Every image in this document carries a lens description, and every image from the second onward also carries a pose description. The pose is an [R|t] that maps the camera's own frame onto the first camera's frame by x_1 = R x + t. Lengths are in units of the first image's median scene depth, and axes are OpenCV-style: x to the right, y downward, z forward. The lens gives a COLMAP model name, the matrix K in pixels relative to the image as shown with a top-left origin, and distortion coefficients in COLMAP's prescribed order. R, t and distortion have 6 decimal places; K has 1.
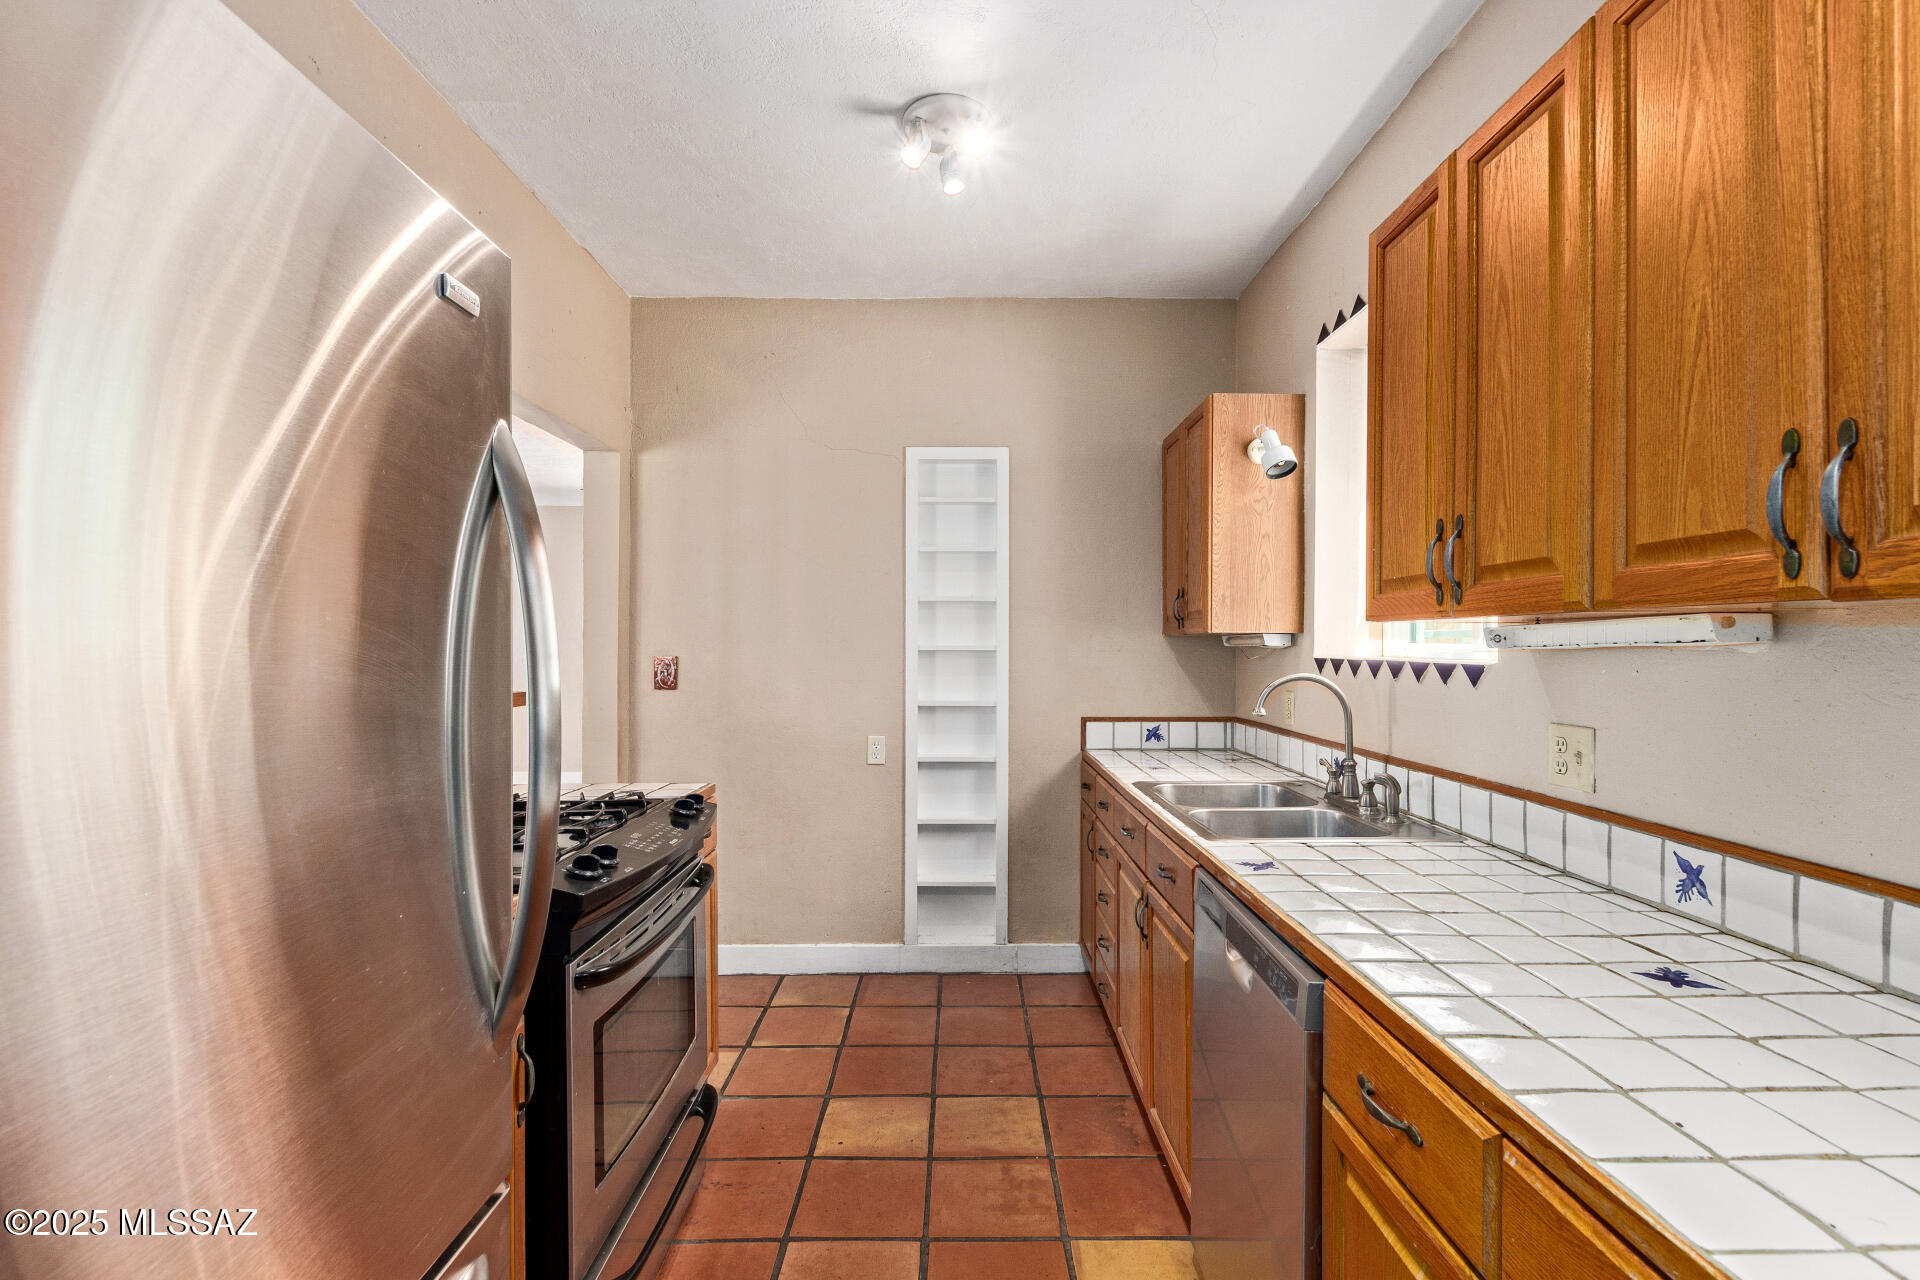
lens RADIAL K [[881.8, 0, 966.1], [0, 881.8, 646.6], [0, 0, 1]] dist [0.010534, -0.004854]
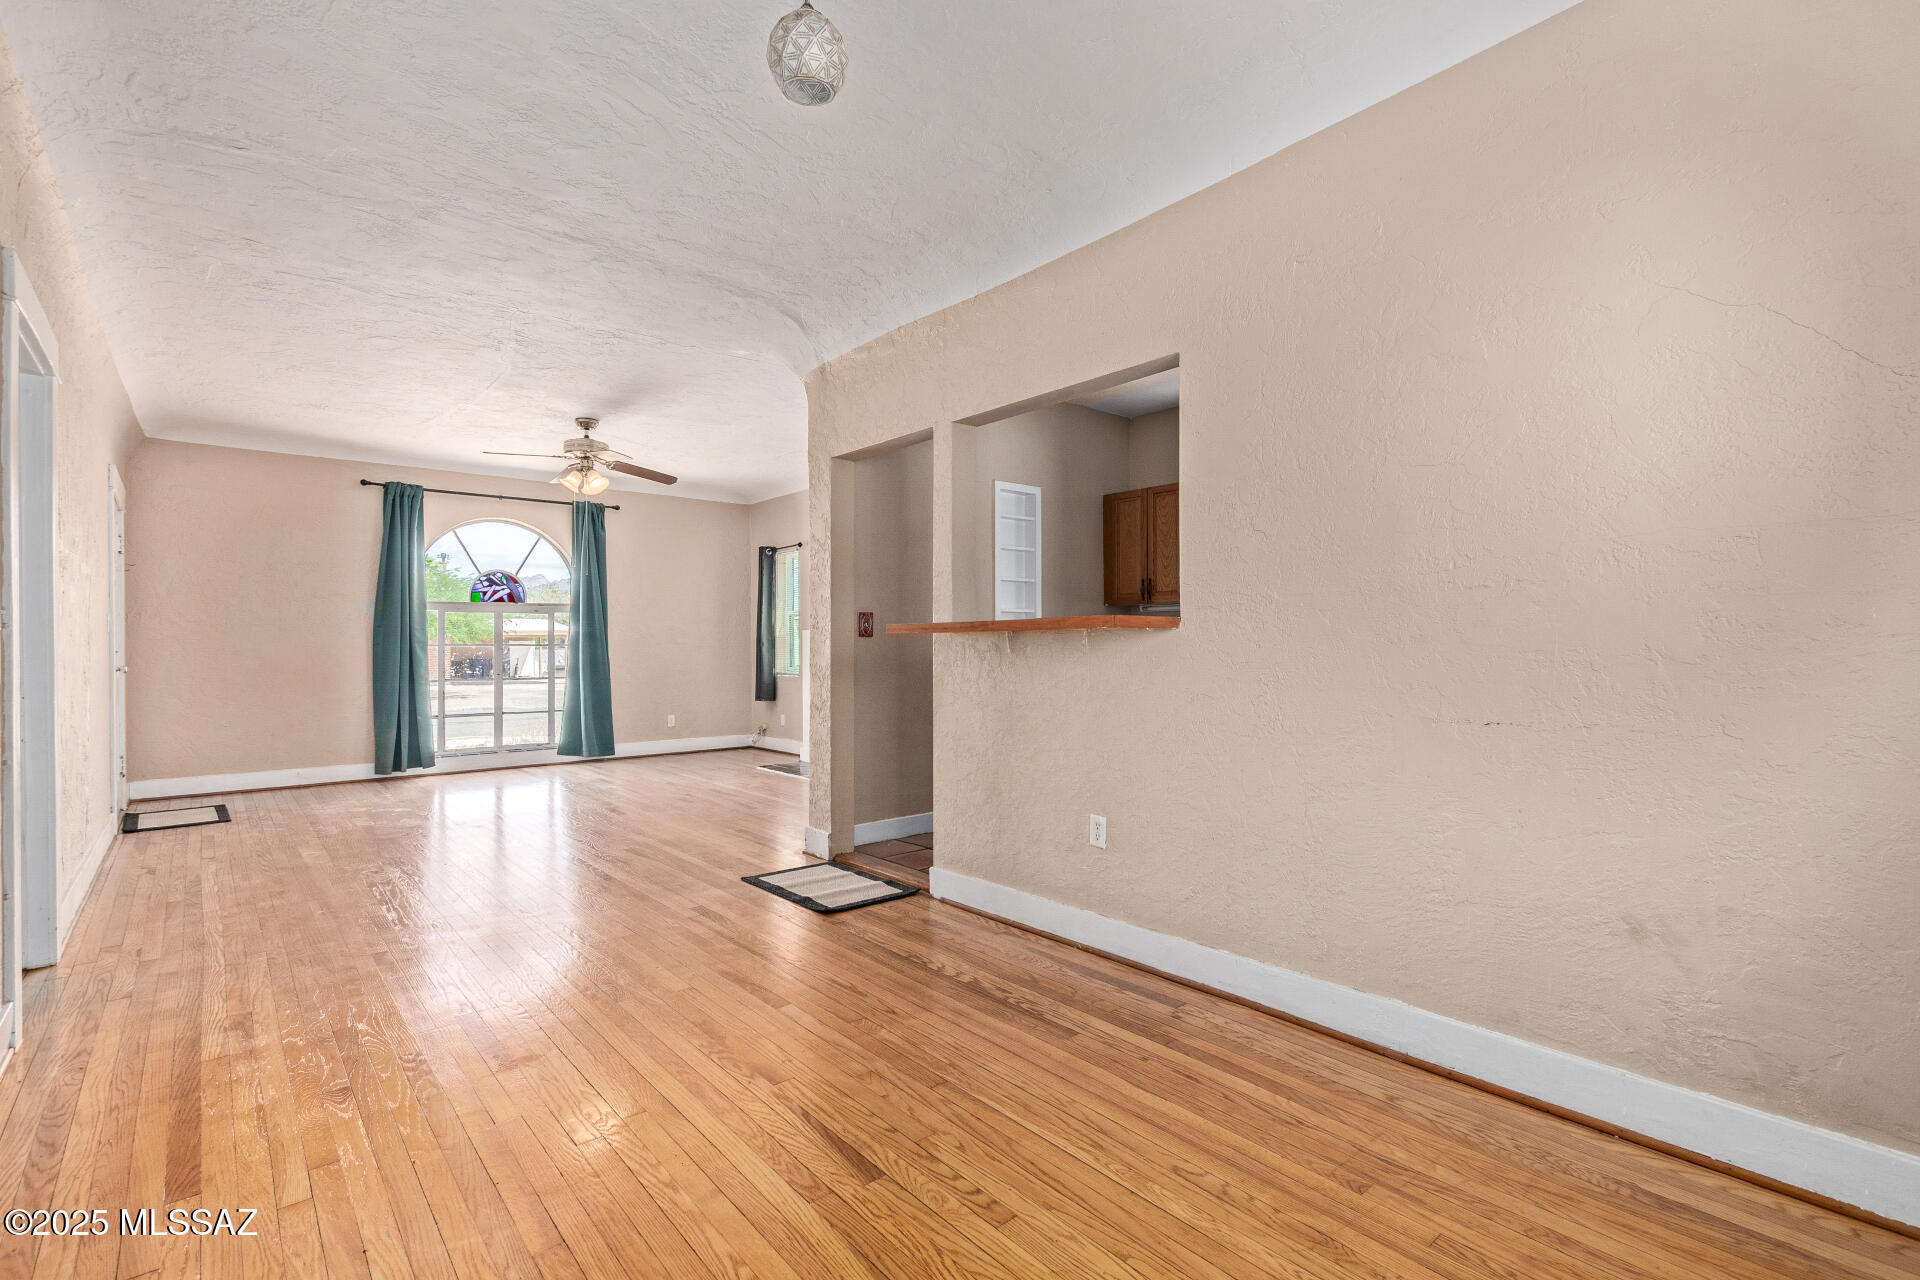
lens RADIAL K [[881.8, 0, 969.0], [0, 881.8, 640.5], [0, 0, 1]] dist [0.010534, -0.004854]
pose [[0.761277, -0.004738, 0.648410, -1.648533], [0.007720, 0.999969, -0.001757, 0.086427], [-0.648381, 0.006343, 0.761289, -0.220159]]
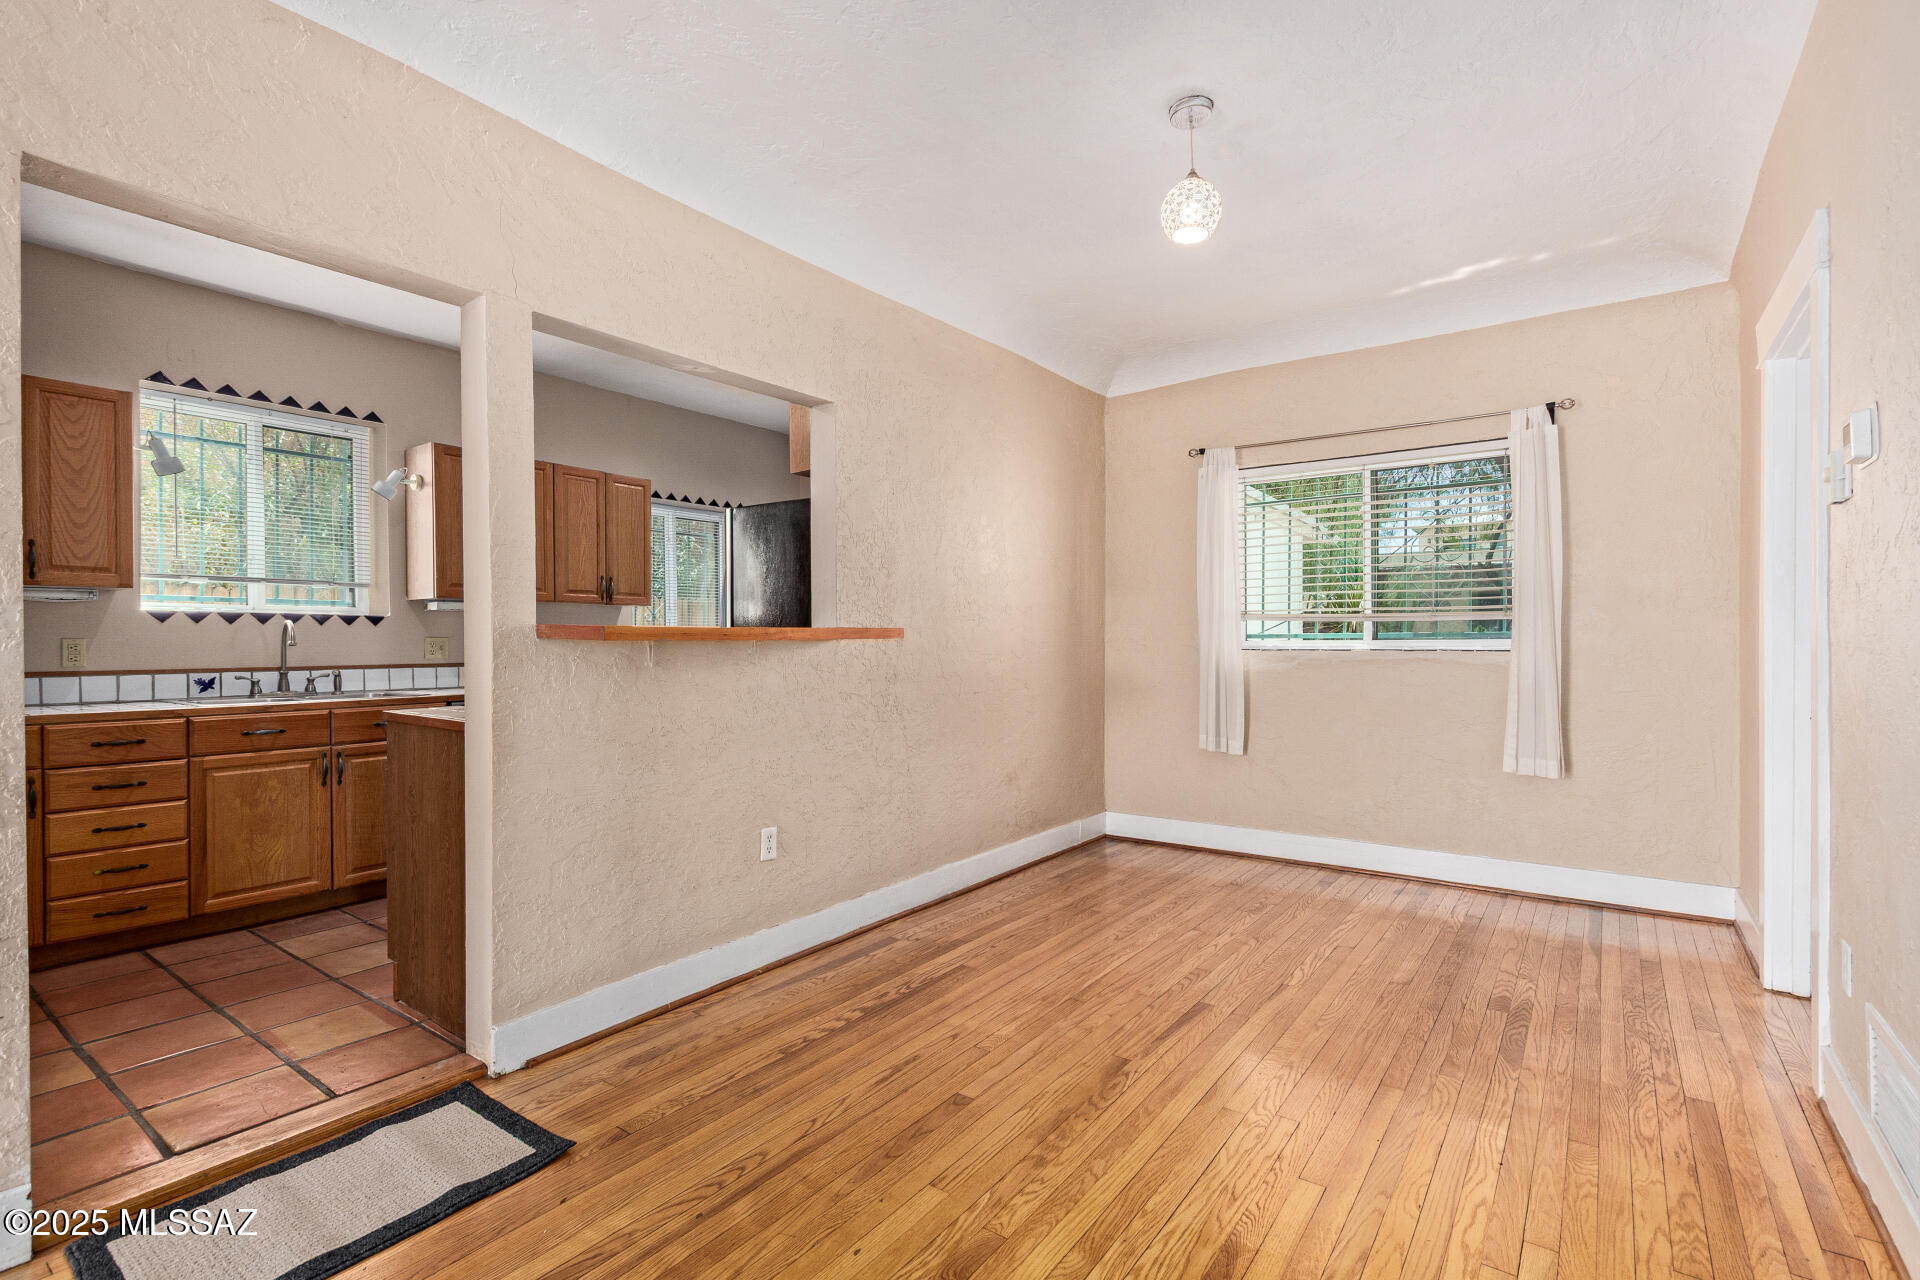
lens RADIAL K [[881.8, 0, 964.9], [0, 881.8, 648.4], [0, 0, 1]] dist [0.010534, -0.004854]
pose [[-0.805841, -0.002434, 0.592126, -1.645689], [0.003122, 0.999960, 0.008358, 0.073428], [-0.592123, 0.008584, -0.805802, 1.571819]]
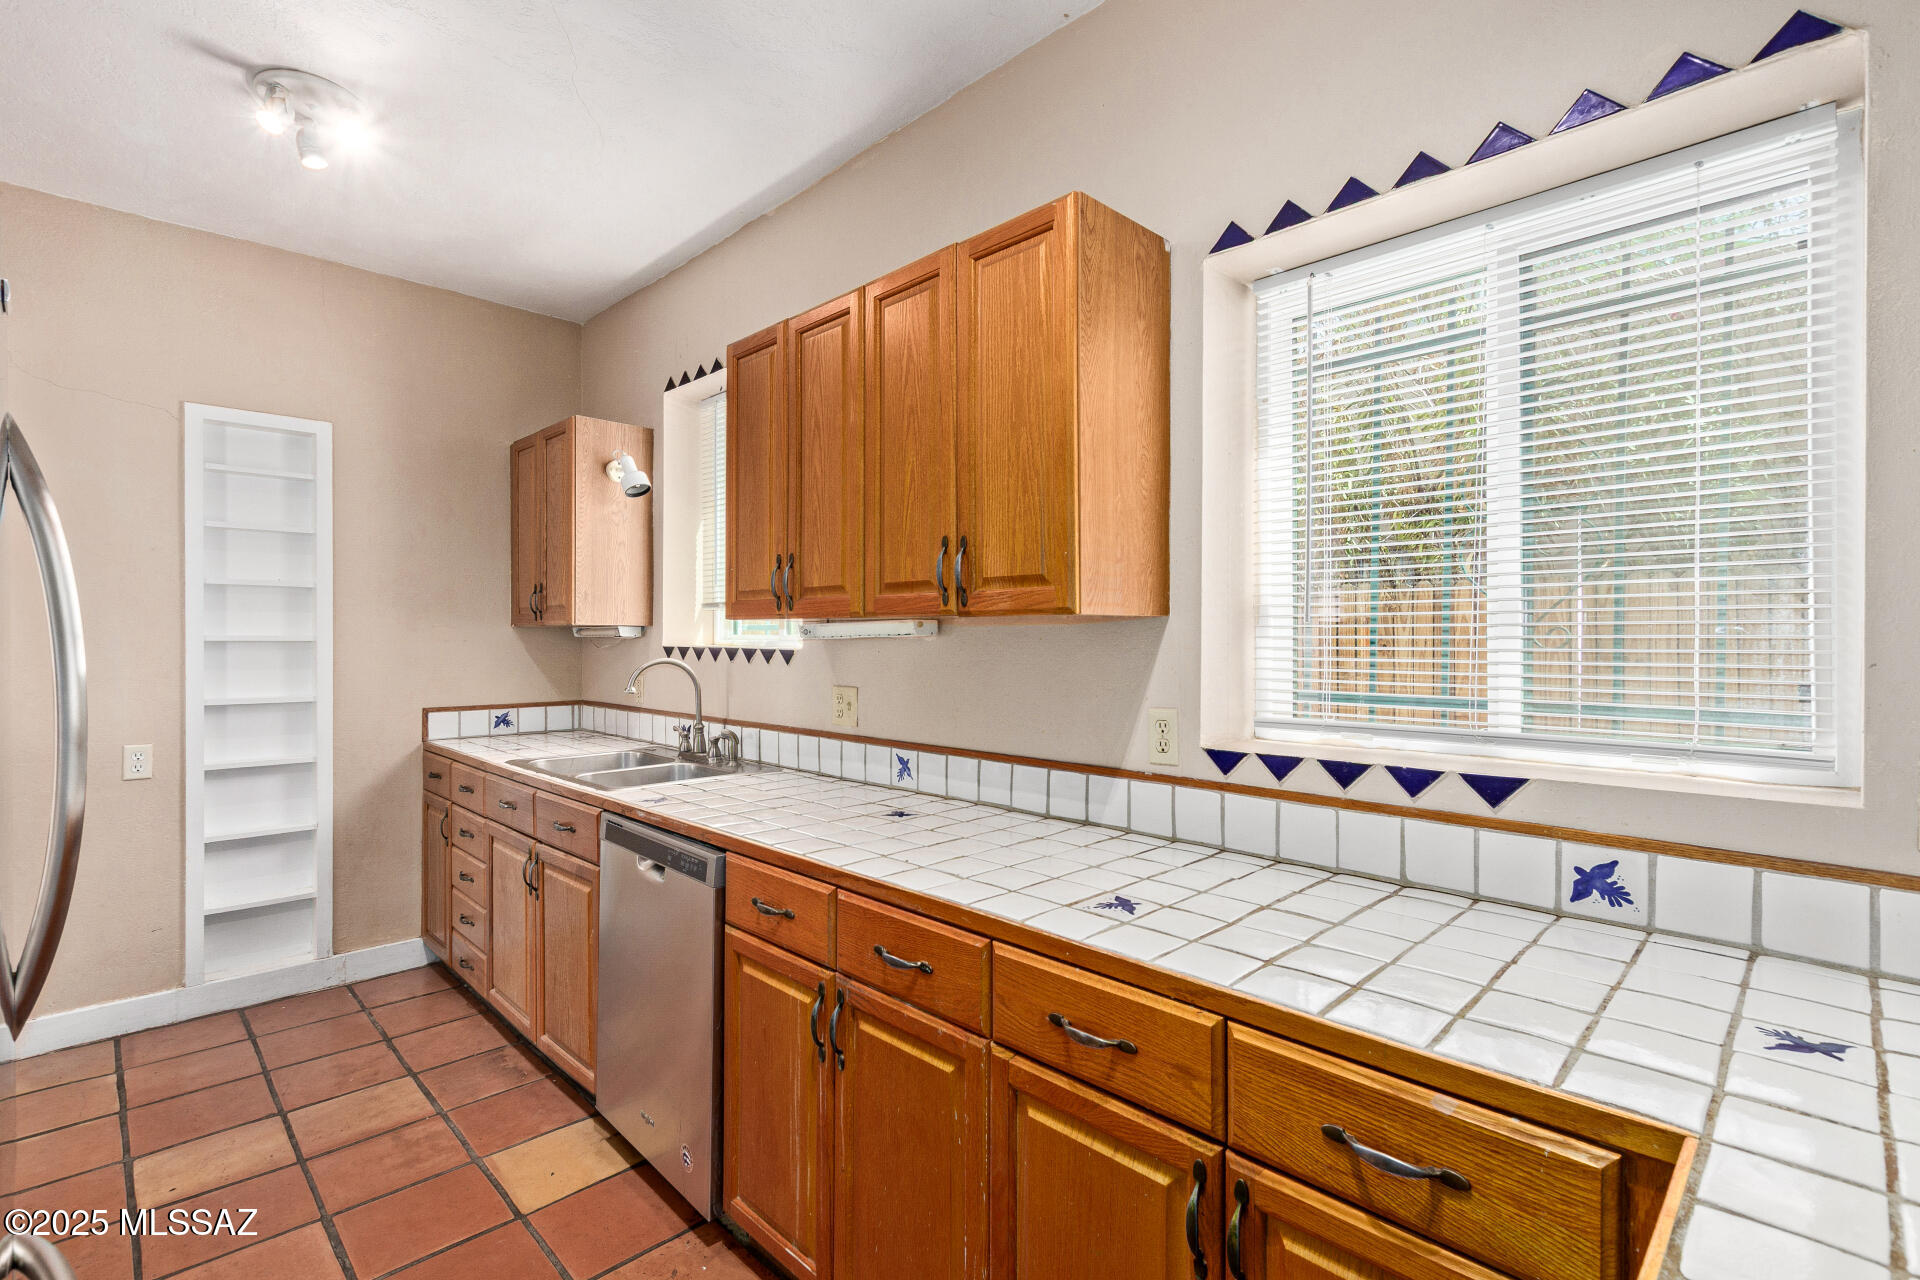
lens RADIAL K [[881.8, 0, 961.2], [0, 881.8, 639.0], [0, 0, 1]] dist [0.010534, -0.004854]
pose [[0.718806, -0.002243, 0.695207, -0.189358], [0.000219, 0.999995, 0.003000, -0.000913], [-0.695210, -0.002004, 0.718804, -0.202308]]
